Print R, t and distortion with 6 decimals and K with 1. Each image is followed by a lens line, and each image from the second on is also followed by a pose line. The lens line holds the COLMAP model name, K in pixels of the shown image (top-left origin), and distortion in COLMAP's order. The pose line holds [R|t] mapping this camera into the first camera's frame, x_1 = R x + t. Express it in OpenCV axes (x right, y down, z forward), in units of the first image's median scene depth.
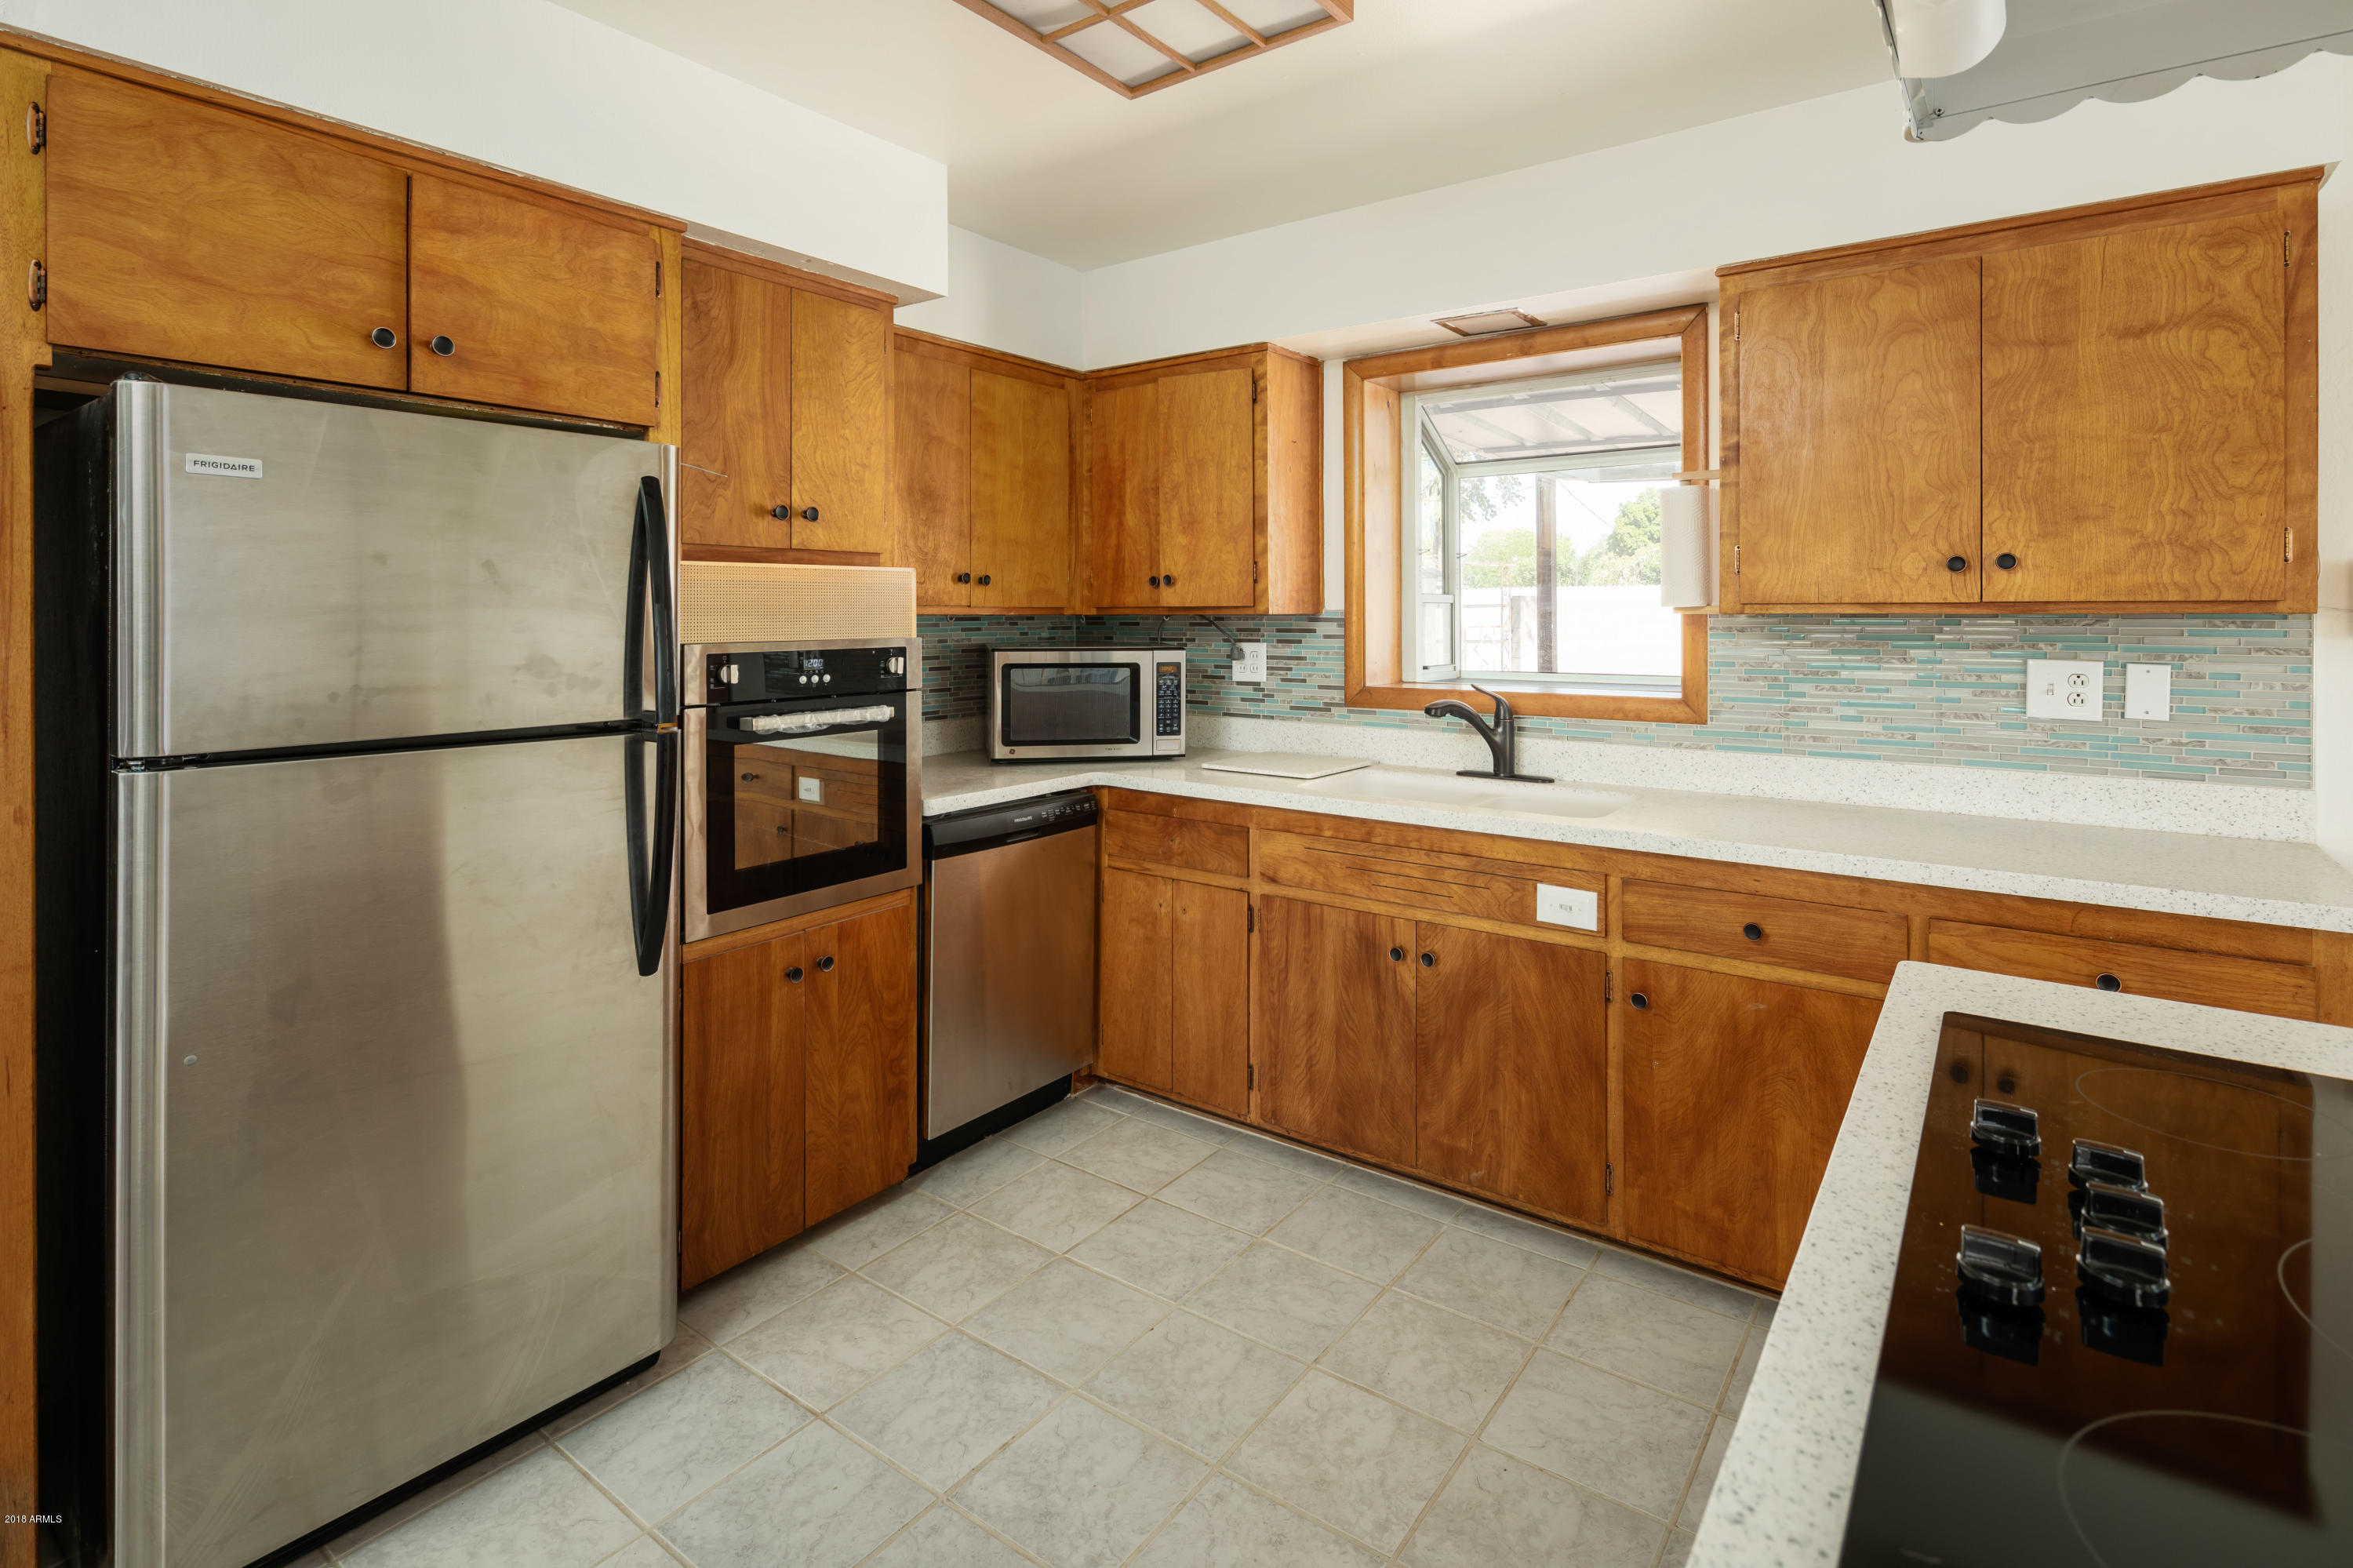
lens RADIAL K [[1141.2, 0, 1175.0], [0, 1141.2, 615.9], [0, 0, 1]] dist [-0.000406, -0.000435]
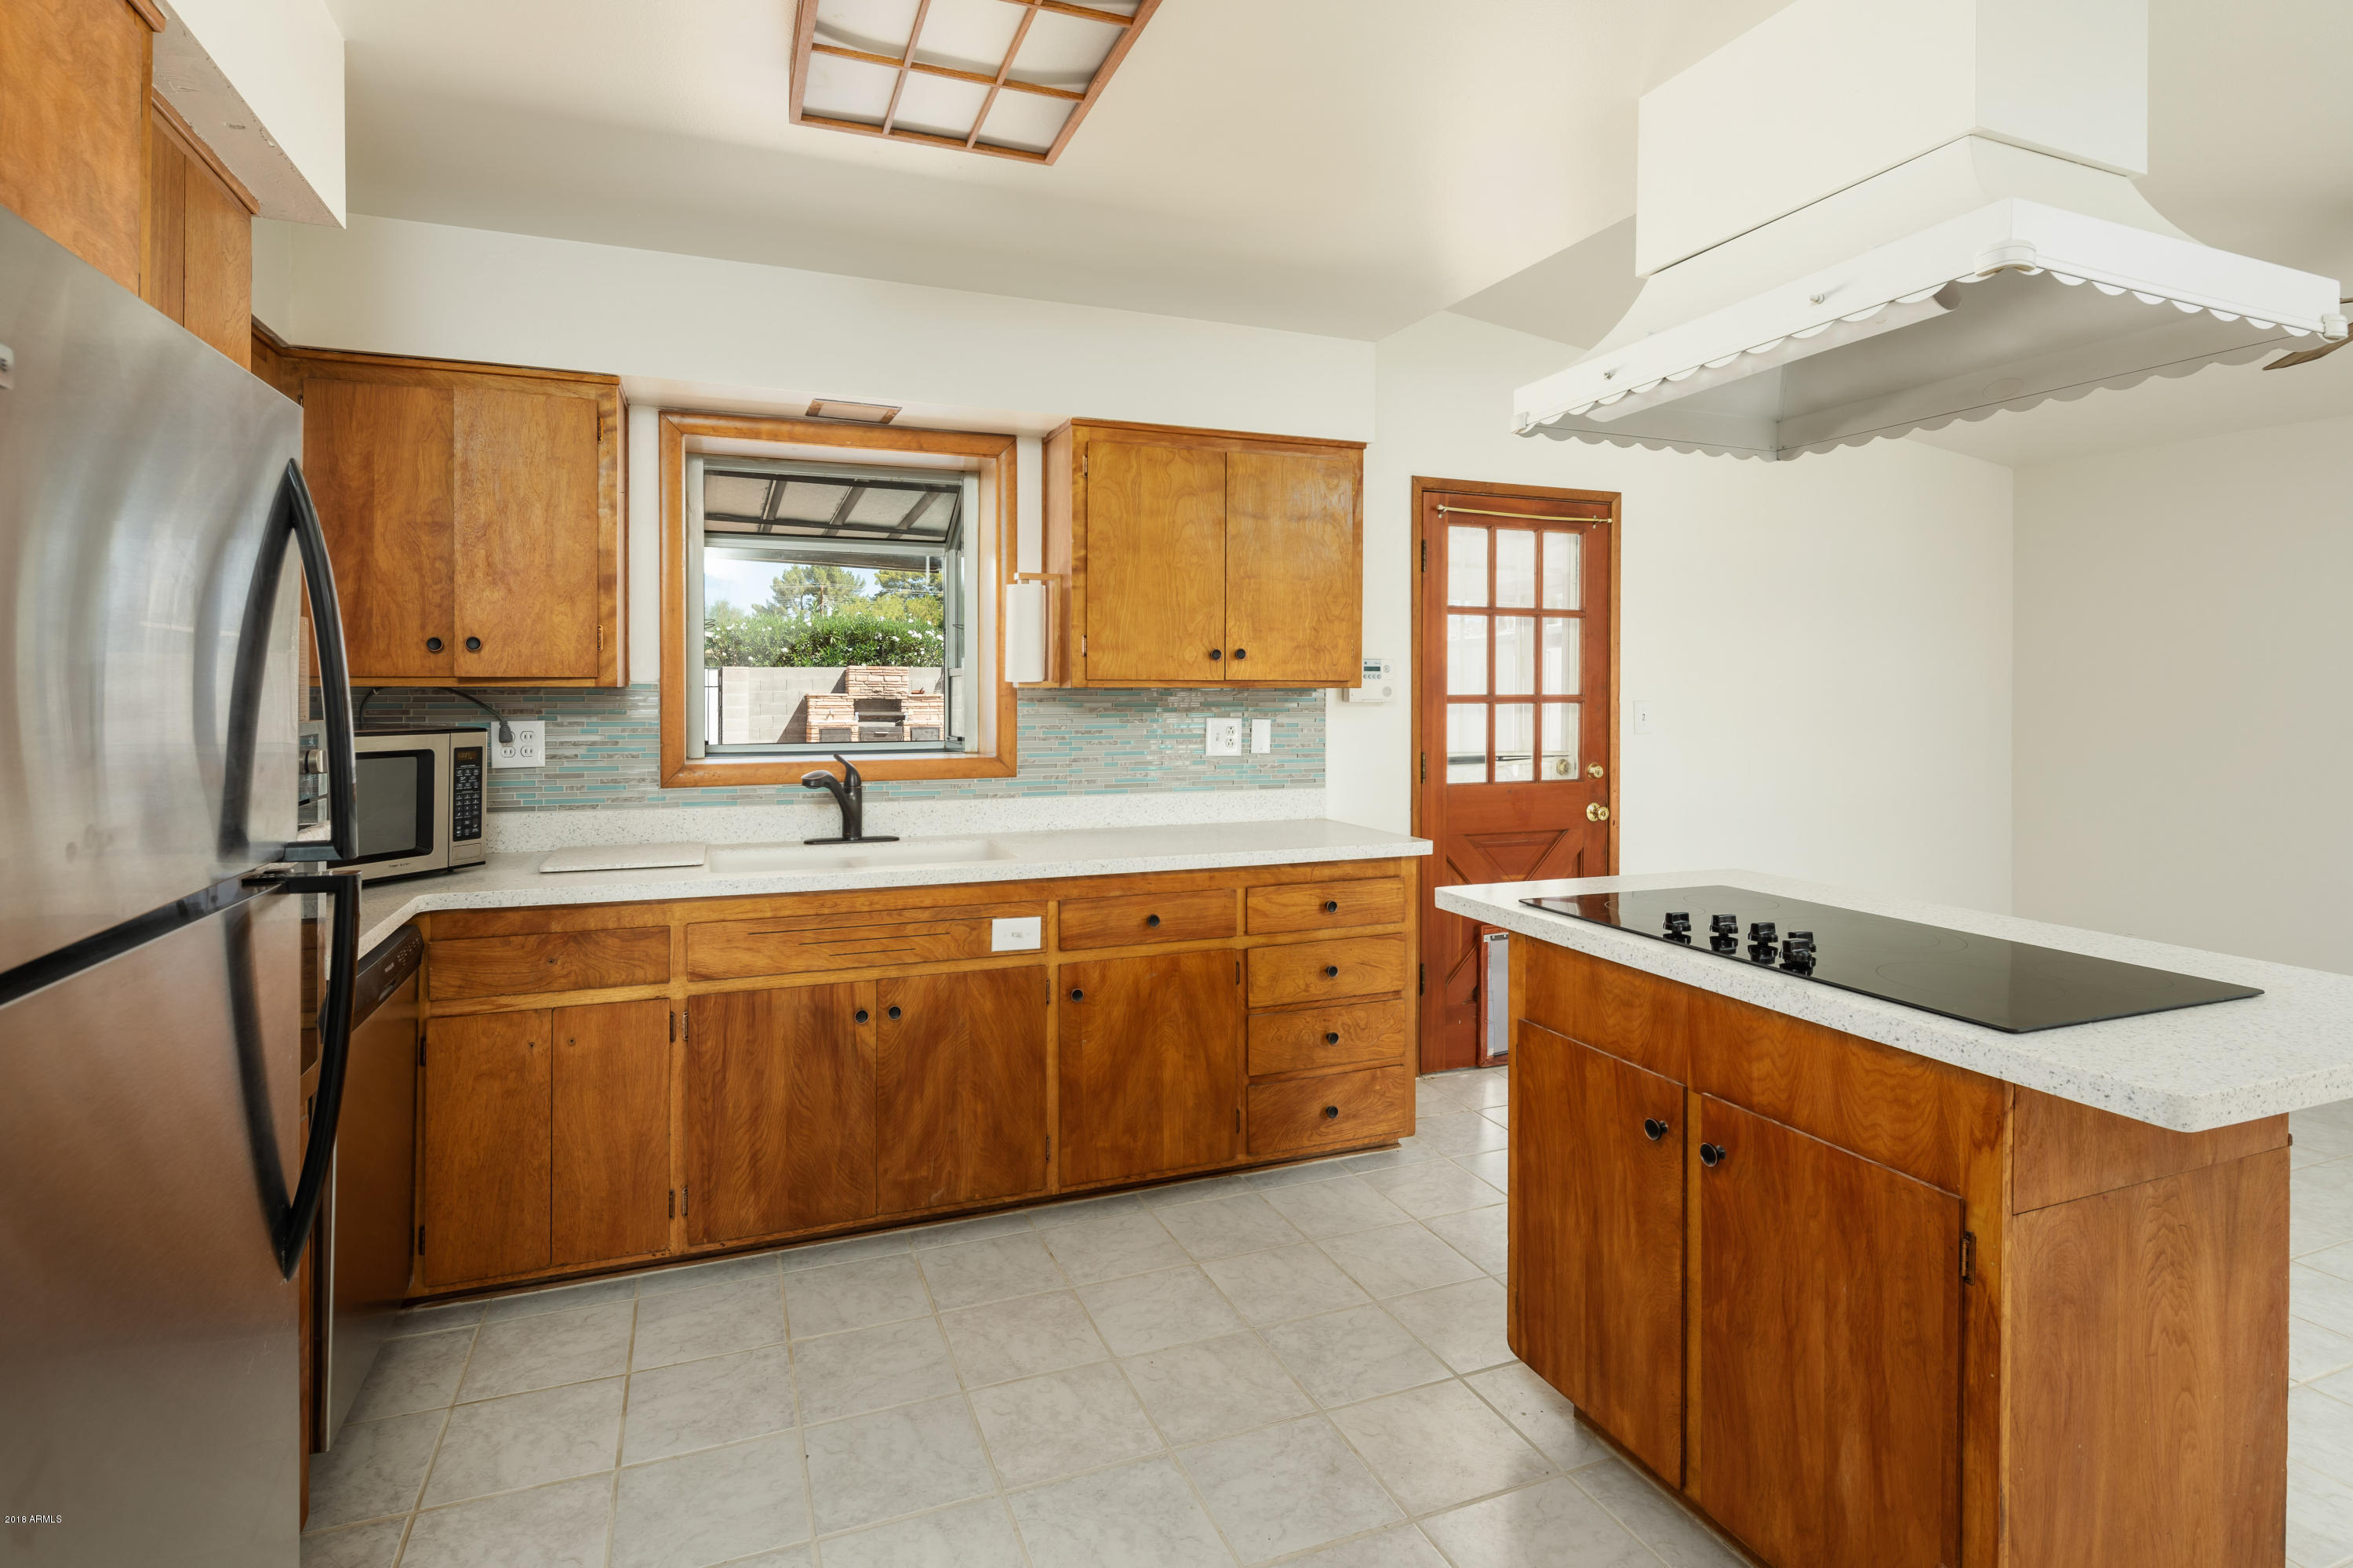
lens RADIAL K [[1159.0, 0, 1142.3], [0, 1159.0, 698.0], [0, 0, 1]] dist [-0.000530, -0.000696]
pose [[0.535674, -0.005072, 0.844410, -0.569476], [-0.000243, 0.999981, 0.006160, 0.001787], [-0.844425, -0.003505, 0.535663, 0.230760]]
